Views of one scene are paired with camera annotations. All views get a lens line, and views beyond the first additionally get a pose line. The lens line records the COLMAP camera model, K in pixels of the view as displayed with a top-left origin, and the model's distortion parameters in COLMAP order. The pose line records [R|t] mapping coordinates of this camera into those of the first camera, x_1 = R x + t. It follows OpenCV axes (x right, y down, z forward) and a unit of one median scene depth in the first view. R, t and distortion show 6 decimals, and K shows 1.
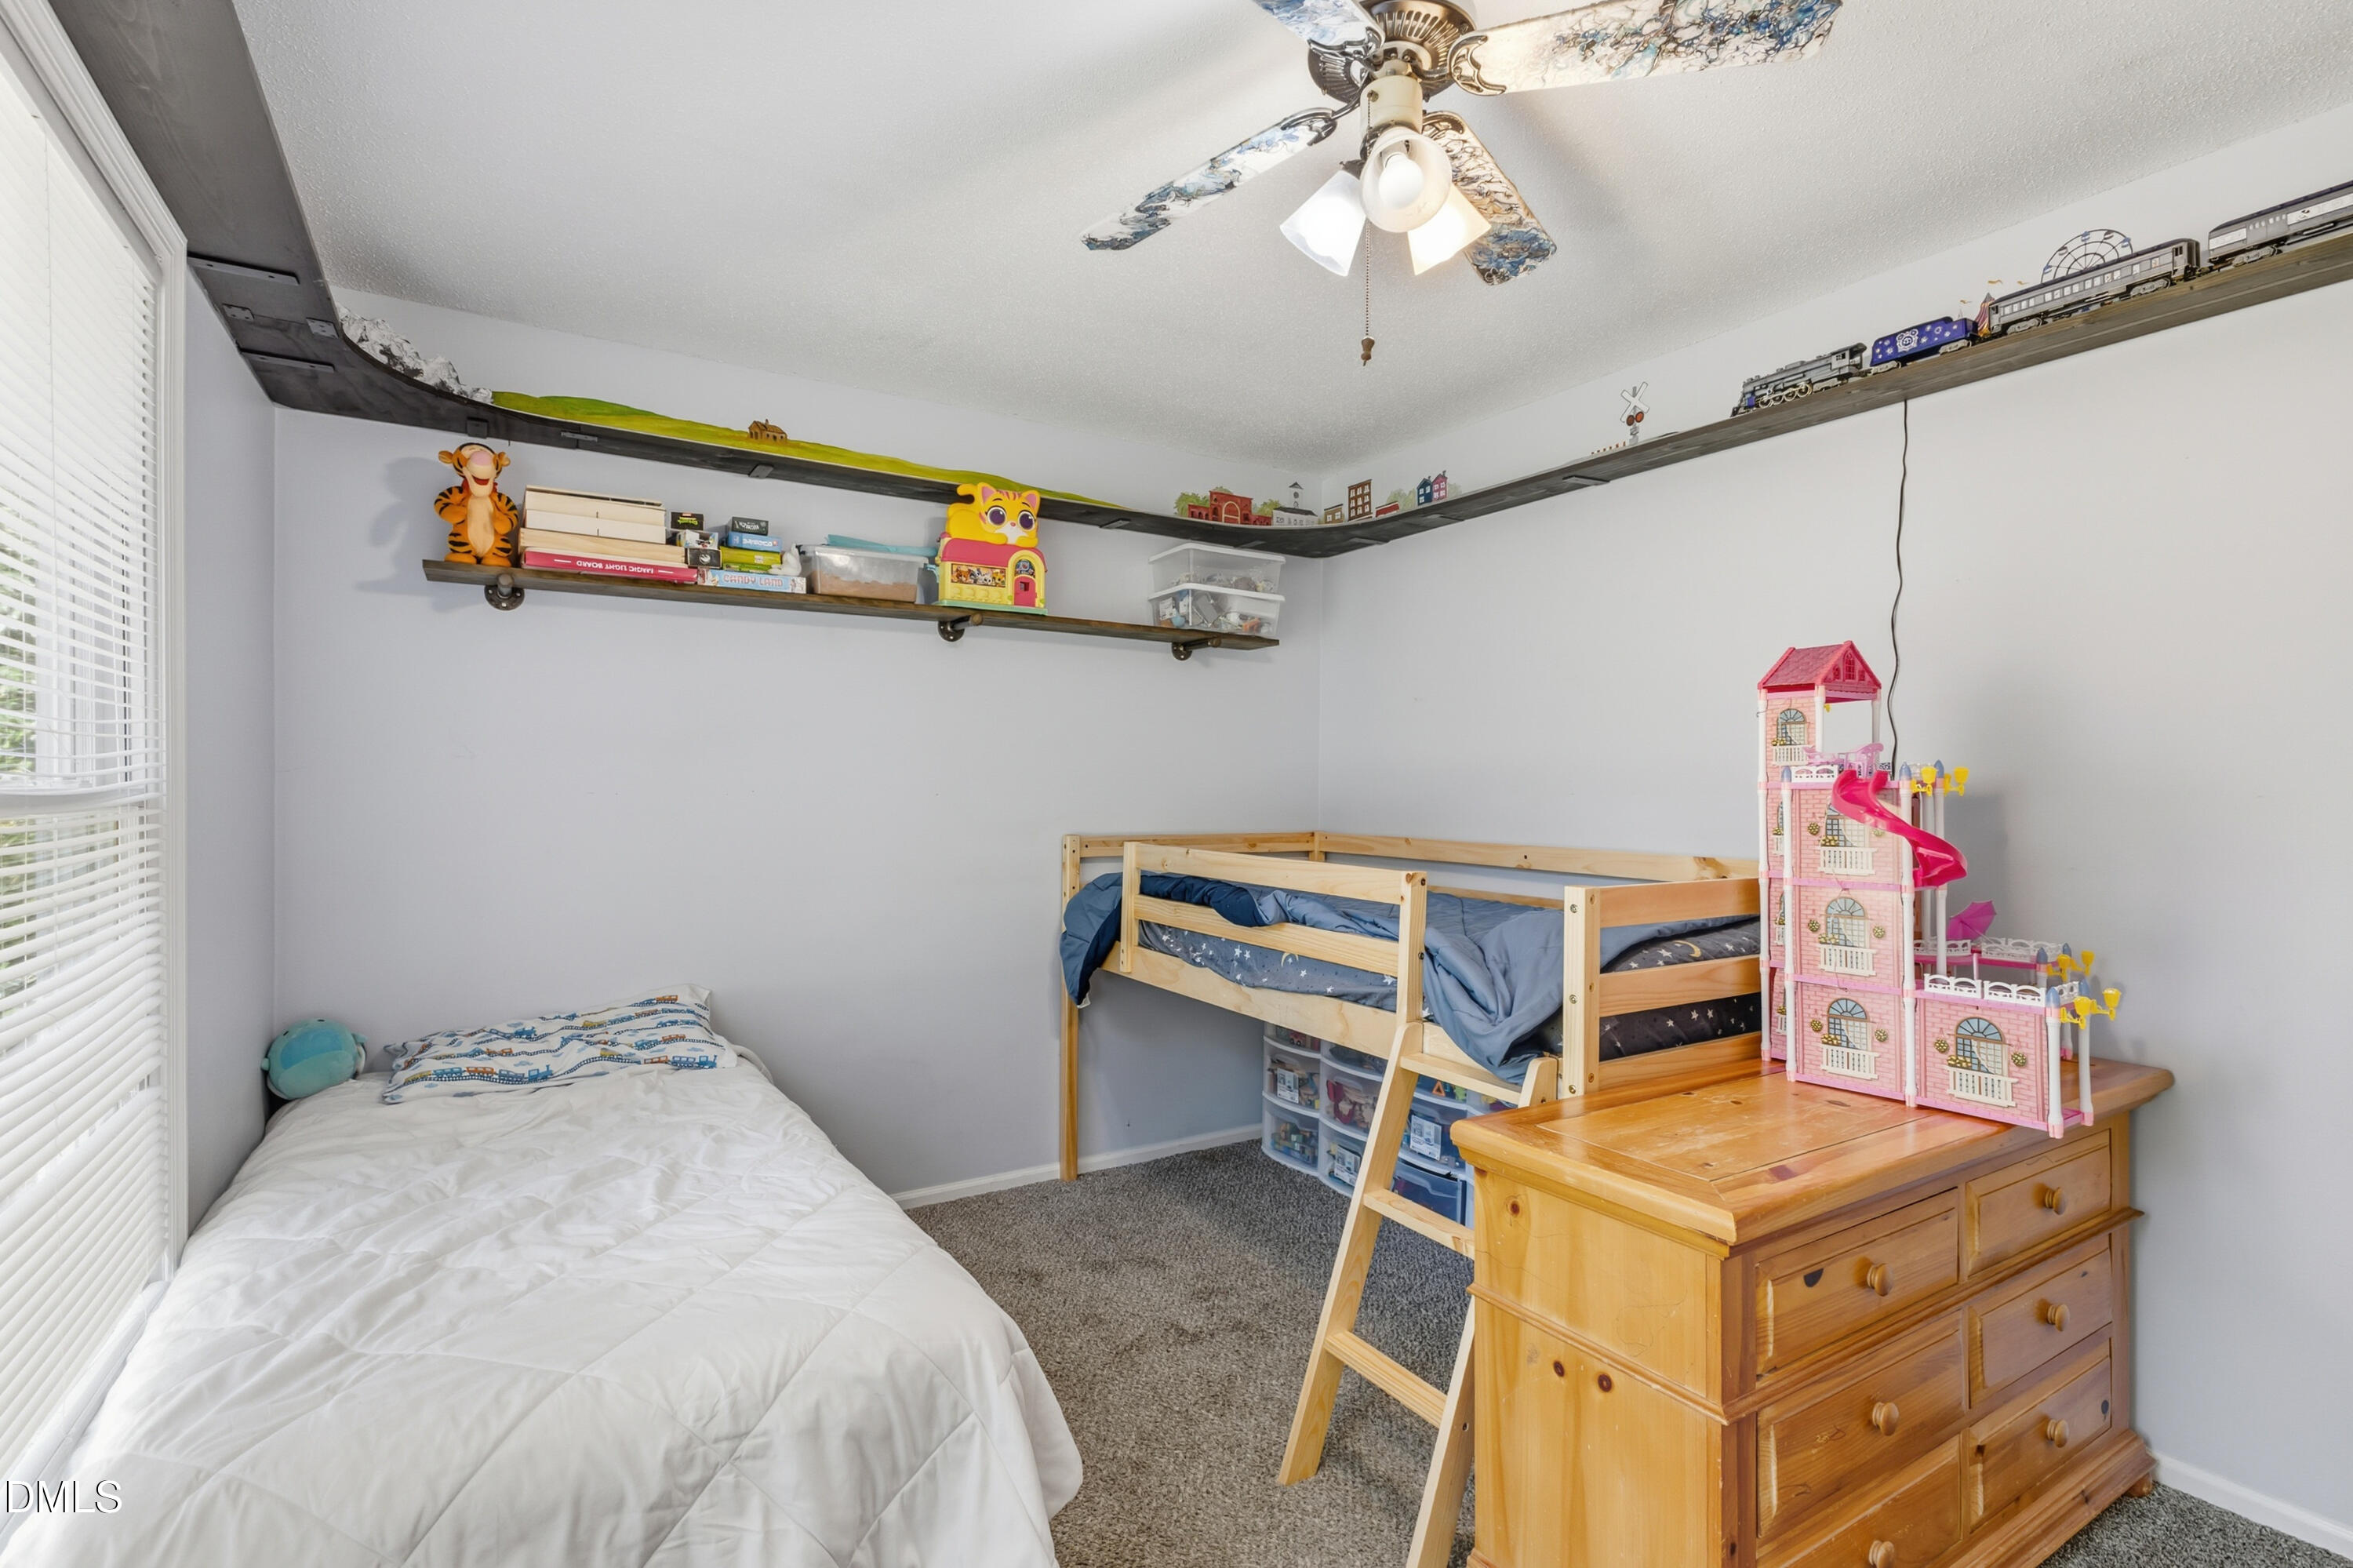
lens RADIAL K [[1103.8, 0, 1182.8], [0, 1103.8, 780.0], [0, 0, 1]] dist [0.002953, 0.000347]
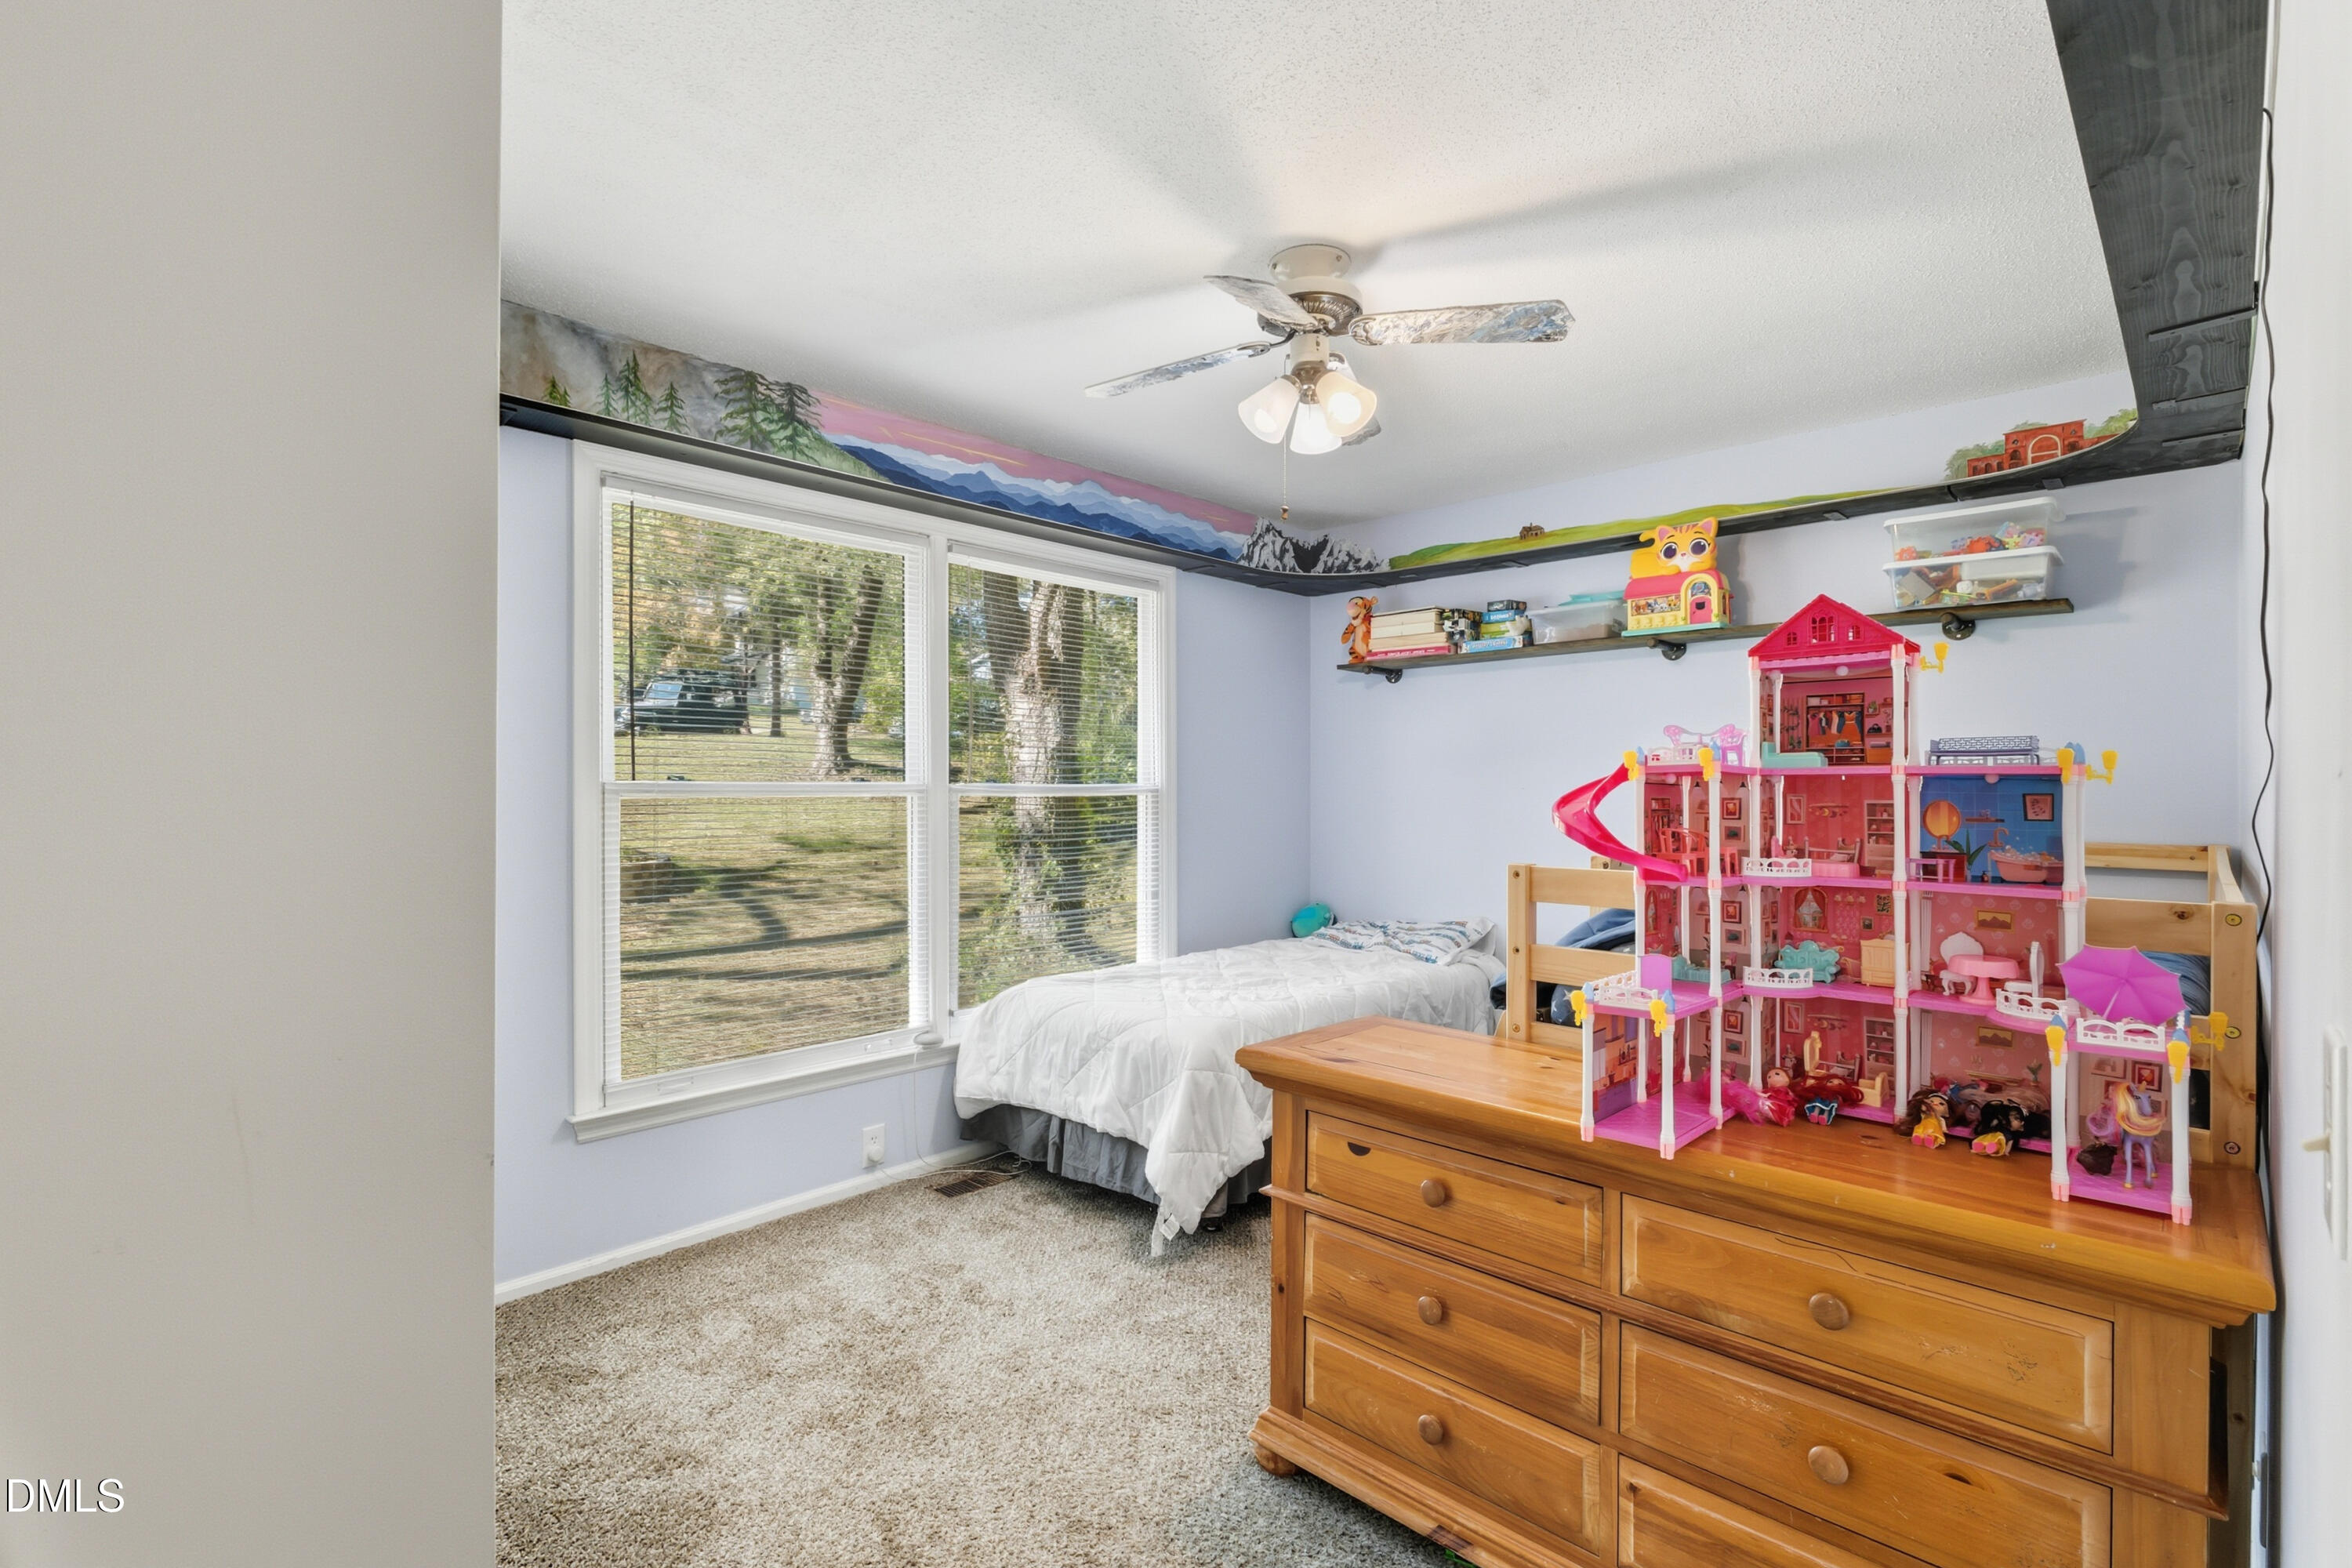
lens RADIAL K [[1103.3, 0, 1182.3], [0, 1103.3, 780.0], [0, 0, 1]] dist [0.002953, 0.000347]
pose [[0.242677, -0.010034, -0.970055, 0.839915], [0.003281, 0.999949, -0.009522, 0.010837], [0.970102, -0.000872, 0.242698, 0.224908]]
